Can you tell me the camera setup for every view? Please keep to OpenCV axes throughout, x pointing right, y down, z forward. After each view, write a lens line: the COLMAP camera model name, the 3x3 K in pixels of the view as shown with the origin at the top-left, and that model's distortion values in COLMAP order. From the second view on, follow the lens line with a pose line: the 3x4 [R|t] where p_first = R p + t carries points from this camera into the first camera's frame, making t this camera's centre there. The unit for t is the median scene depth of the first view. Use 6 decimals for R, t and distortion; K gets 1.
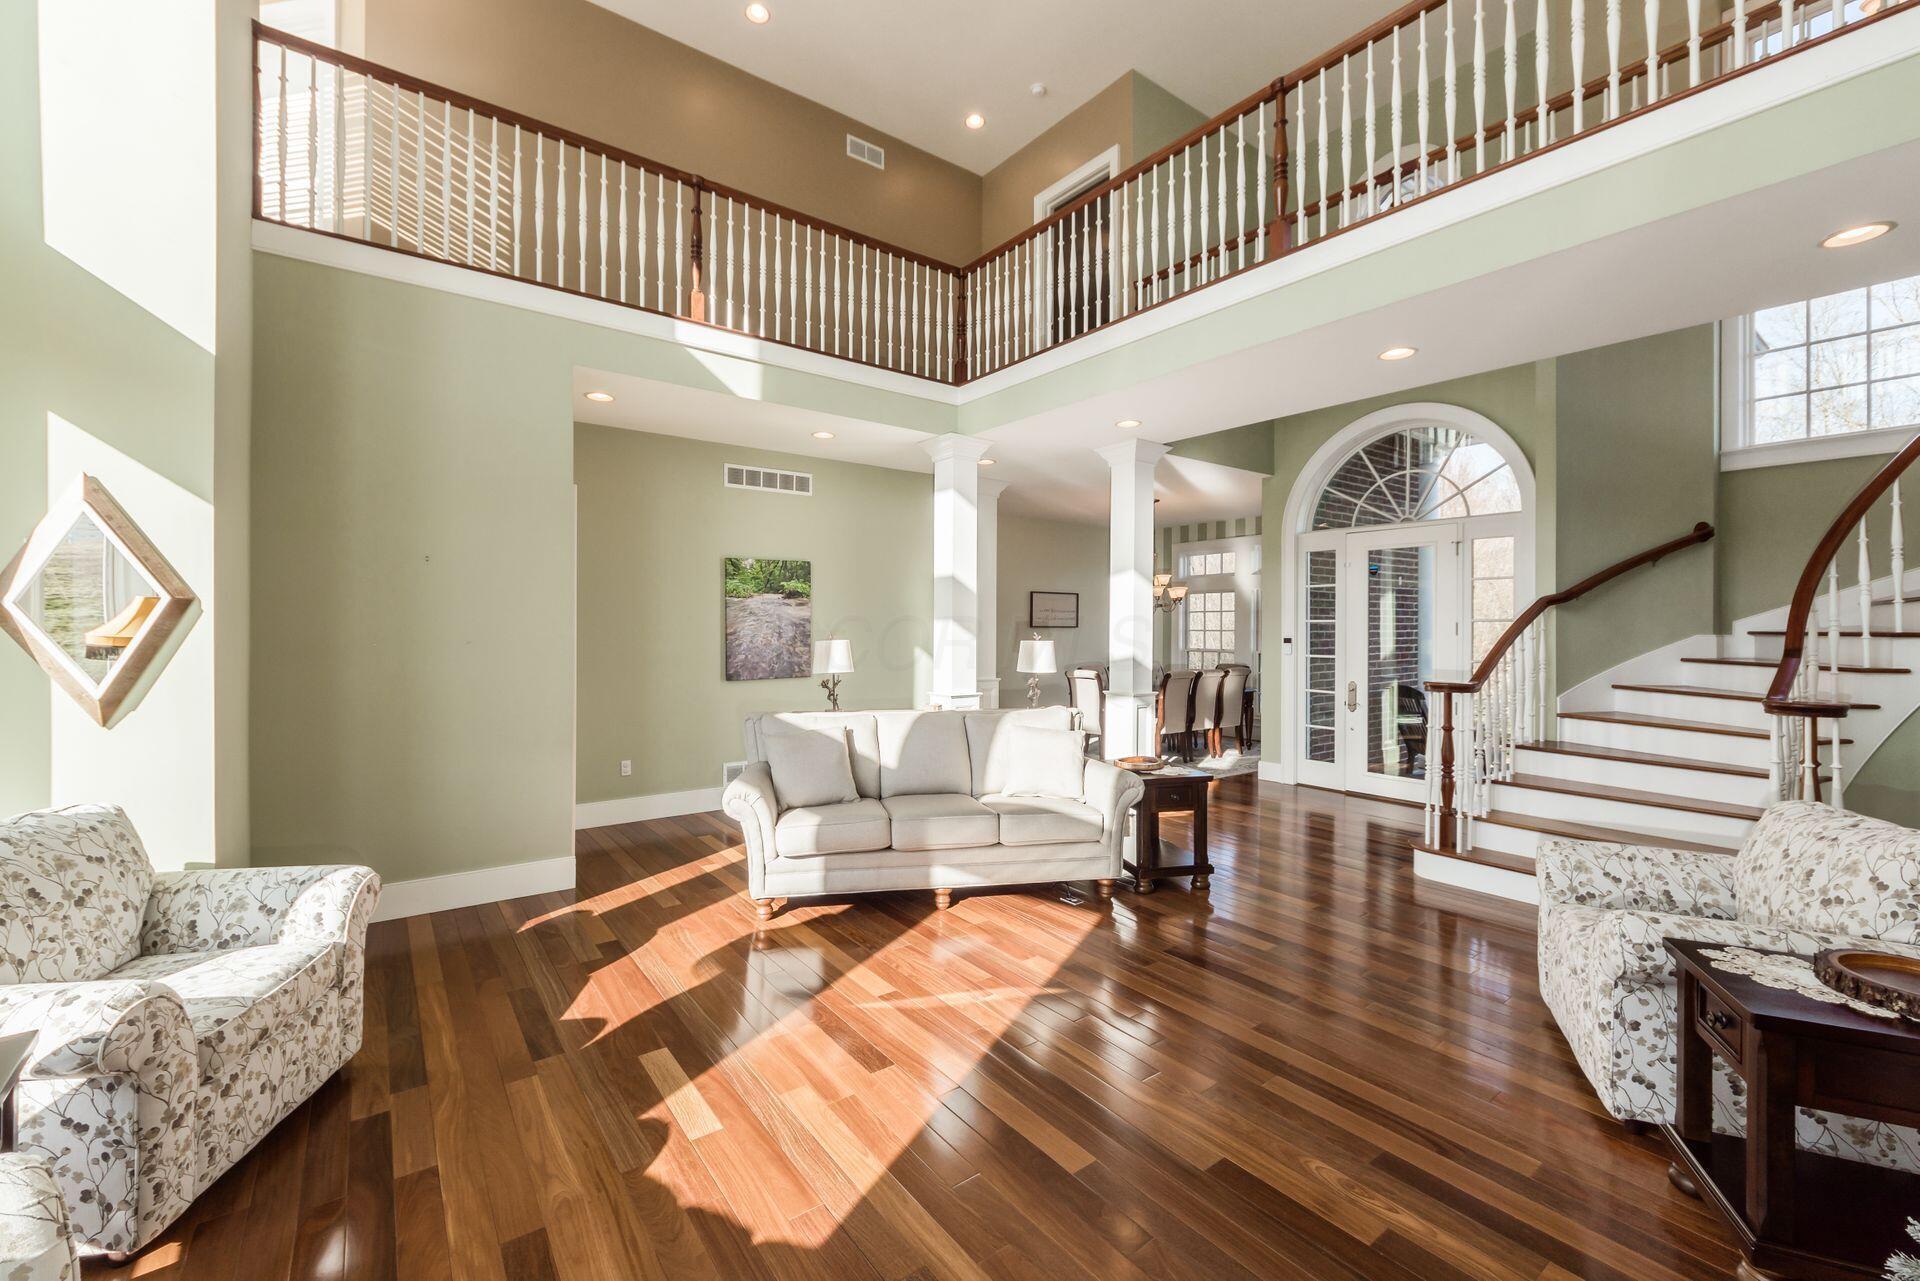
lens RADIAL K [[814.4, 0, 960.5], [0, 814.4, 638.3], [0, 0, 1]] dist [0.004444, -0.004497]
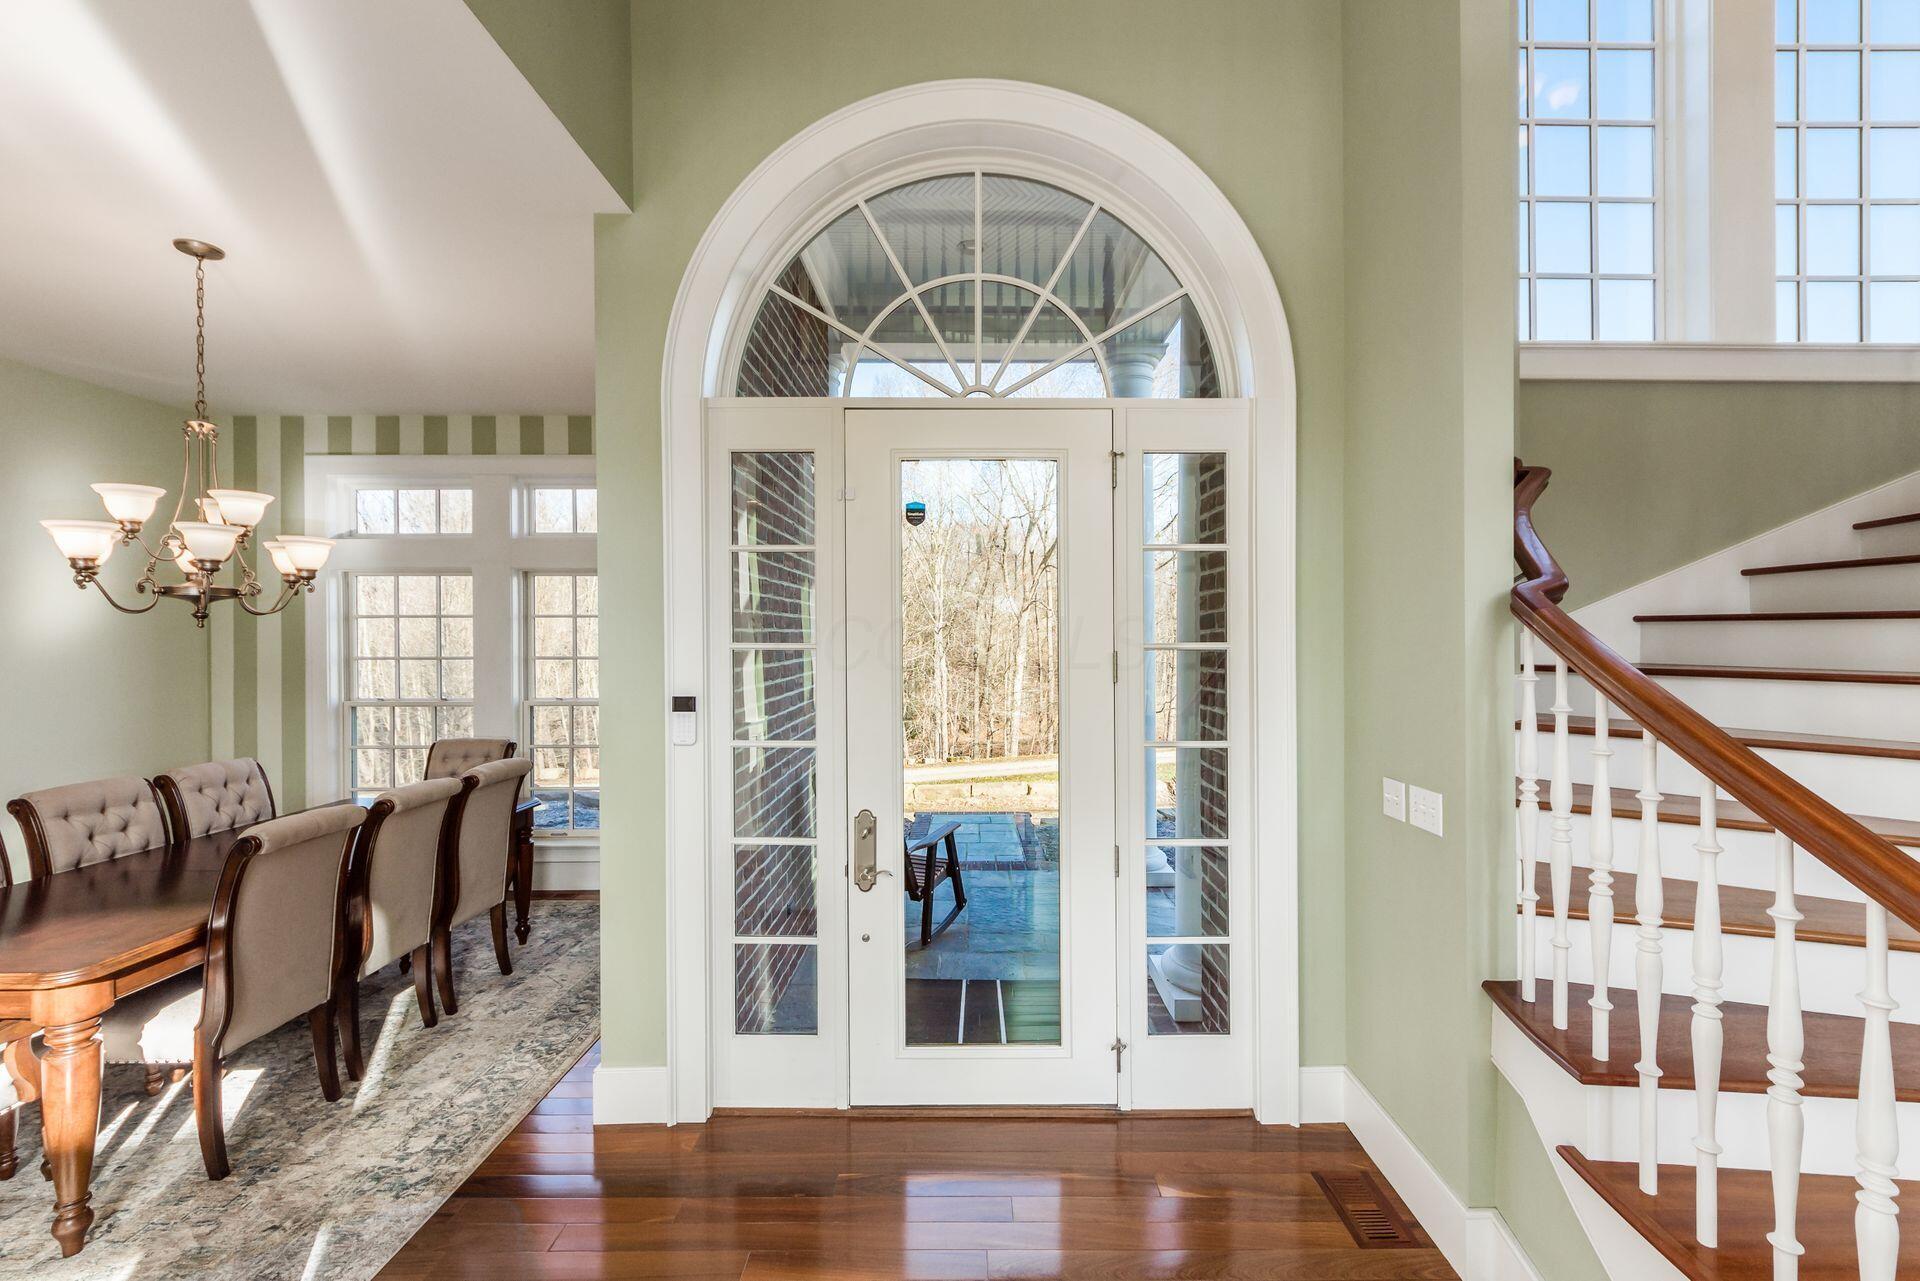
lens RADIAL K [[814.4, 0, 960.5], [0, 814.4, 638.3], [0, 0, 1]] dist [0.004444, -0.004497]
pose [[0.625336, -0.005712, 0.780335, 0.210860], [0.011612, 0.999931, -0.001987, -0.022247], [-0.780269, 0.010304, 0.625359, 0.702118]]
